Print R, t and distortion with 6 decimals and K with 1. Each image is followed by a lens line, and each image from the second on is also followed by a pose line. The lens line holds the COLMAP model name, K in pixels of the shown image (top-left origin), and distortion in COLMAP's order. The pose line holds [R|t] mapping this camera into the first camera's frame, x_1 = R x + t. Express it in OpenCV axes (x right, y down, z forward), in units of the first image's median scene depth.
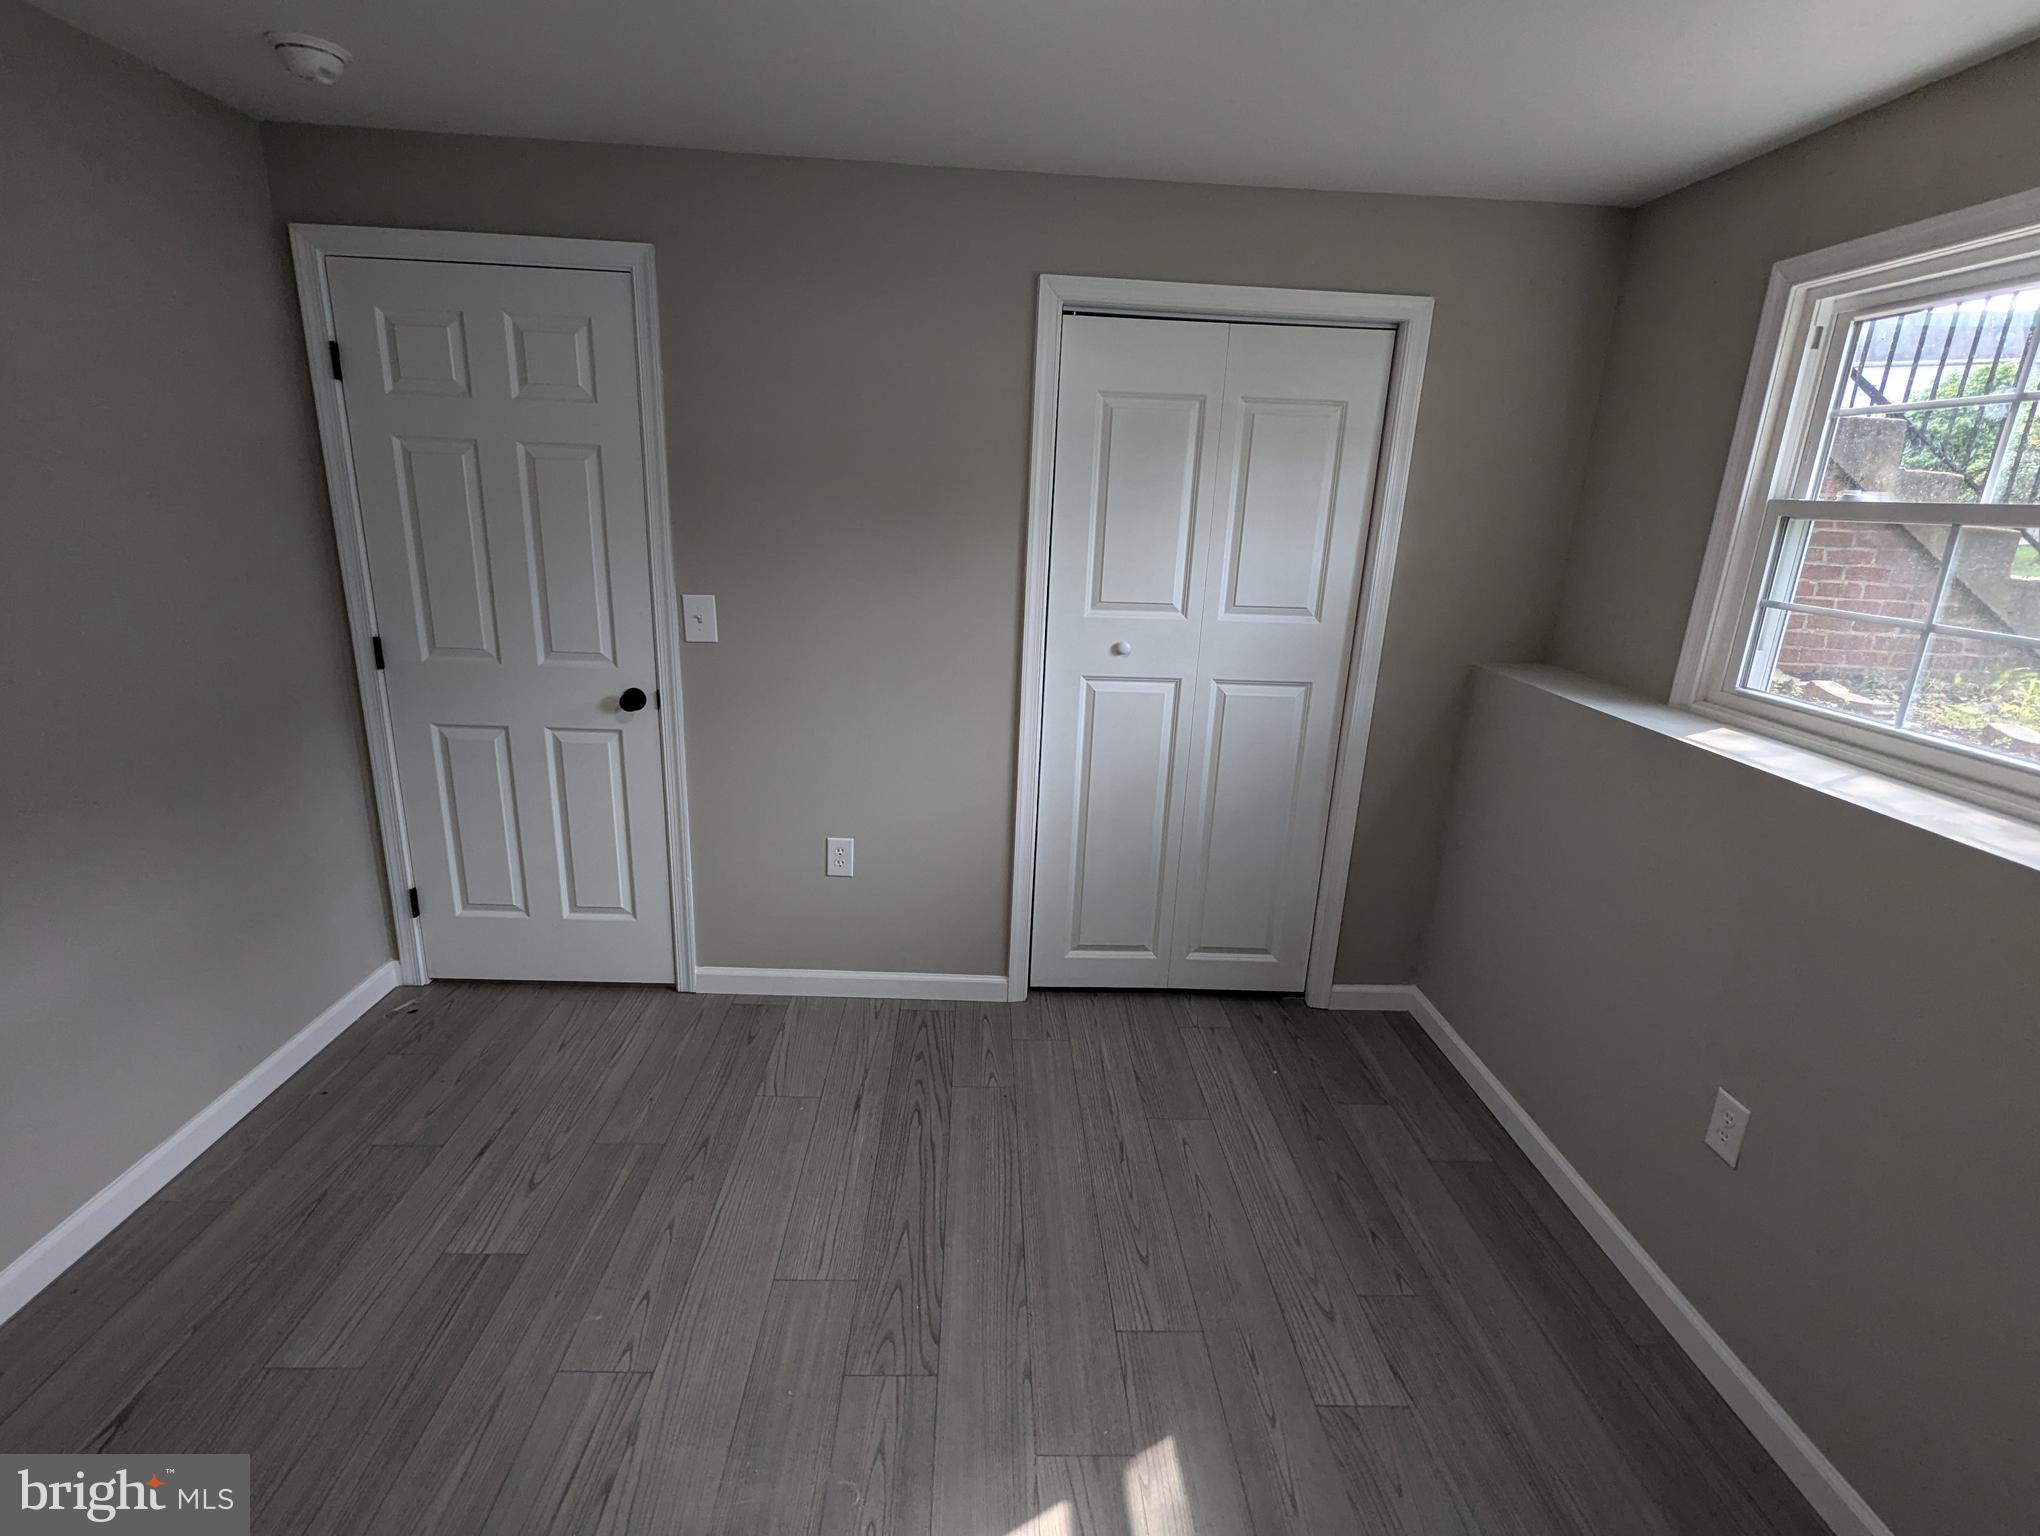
lens RADIAL K [[963.1, 0, 1020.0], [0, 963.1, 768.0], [0, 0, 1]] dist [-0.003662, -0.000978]
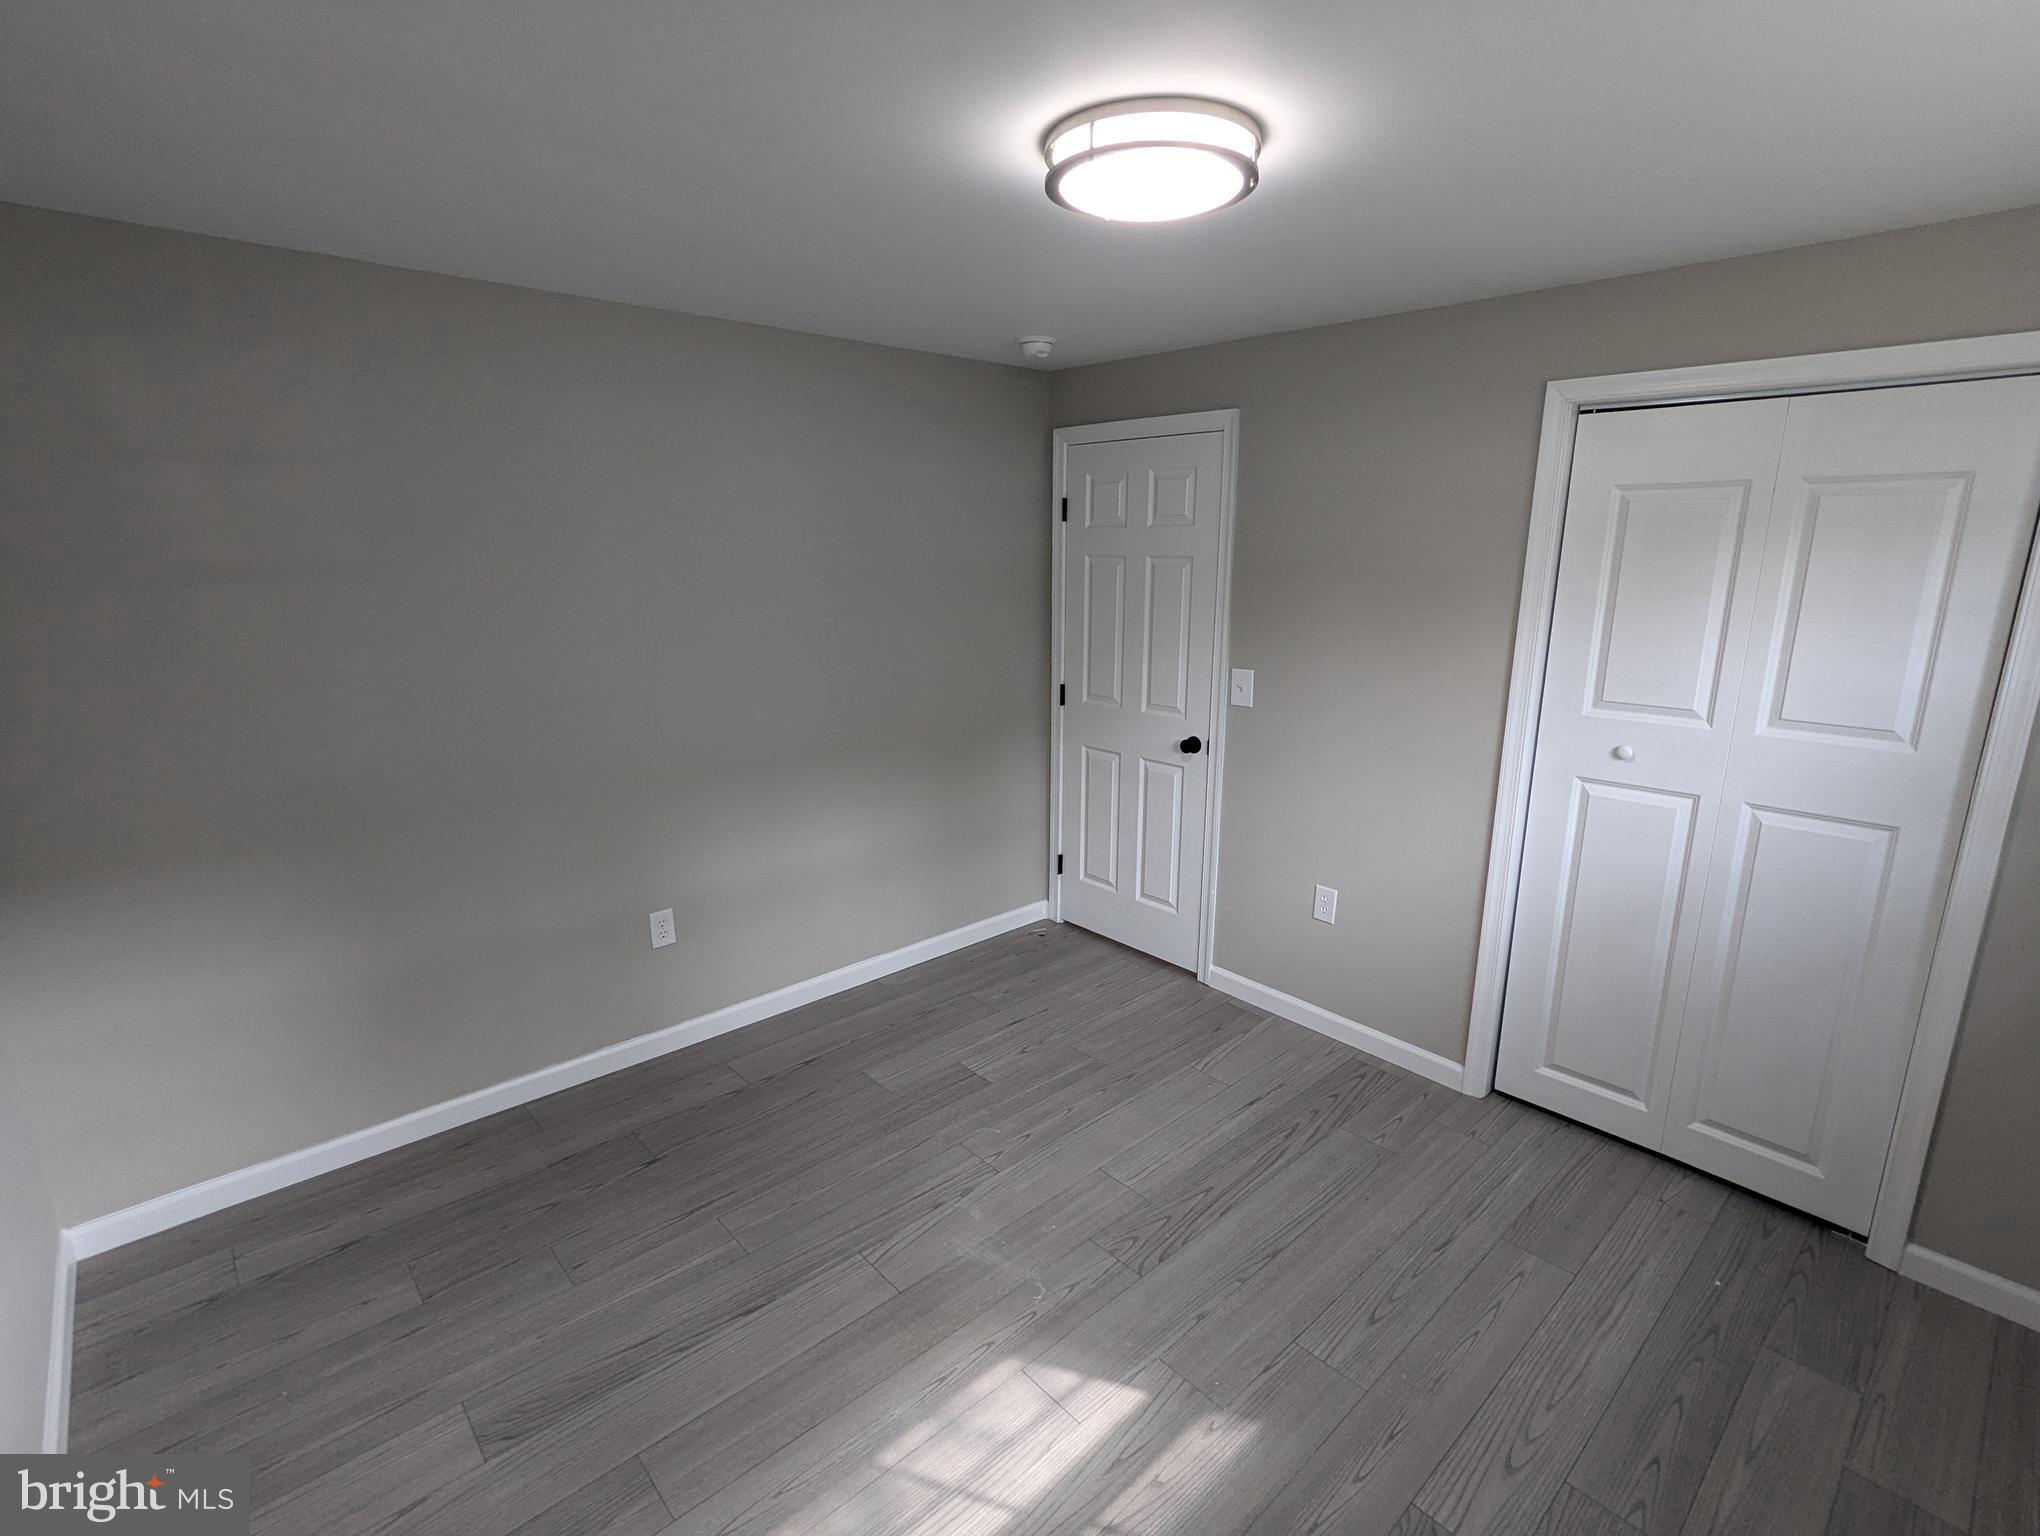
lens RADIAL K [[966.6, 0, 1020.0], [0, 966.6, 768.0], [0, 0, 1]] dist [-0.003830, 0.000174]
pose [[0.644896, 0.134678, -0.752311, 0.448902], [-0.187533, 0.982143, 0.015065, -0.015966], [0.740905, 0.131367, 0.658636, -0.039042]]
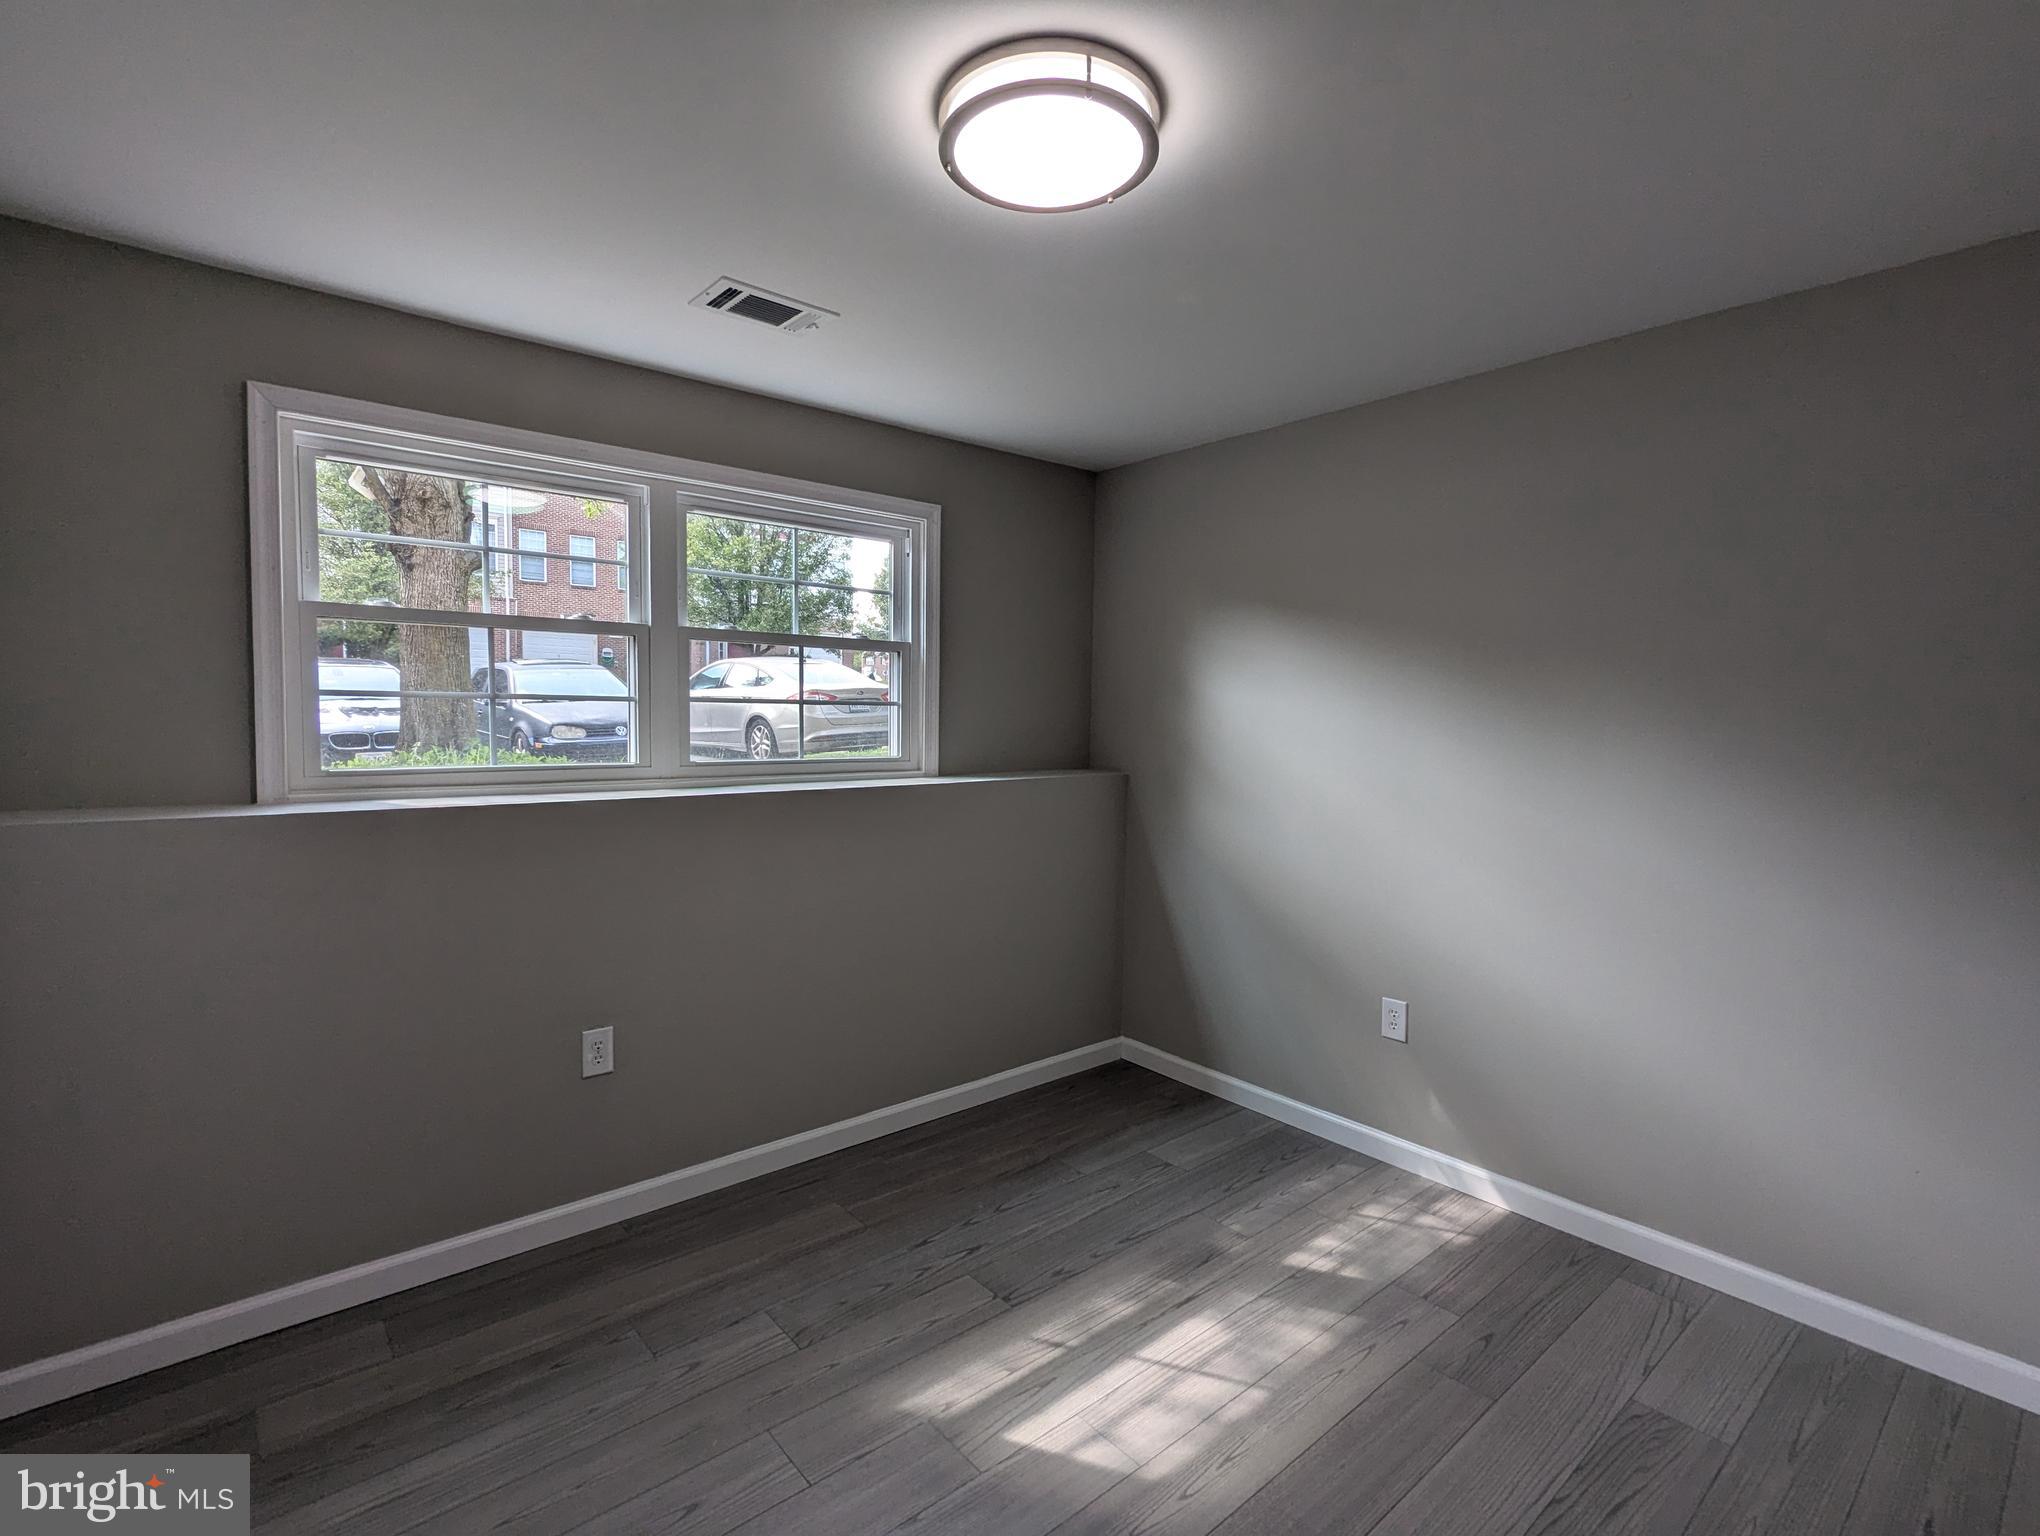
lens RADIAL K [[965.9, 0, 1016.0], [0, 965.9, 766.0], [0, 0, 1]] dist [0.002710, 0.000694]
pose [[-0.610214, -0.099887, 0.785915, -0.467193], [0.182498, 0.947618, 0.262137, -0.184957], [-0.770931, 0.303387, -0.560020, 0.805020]]
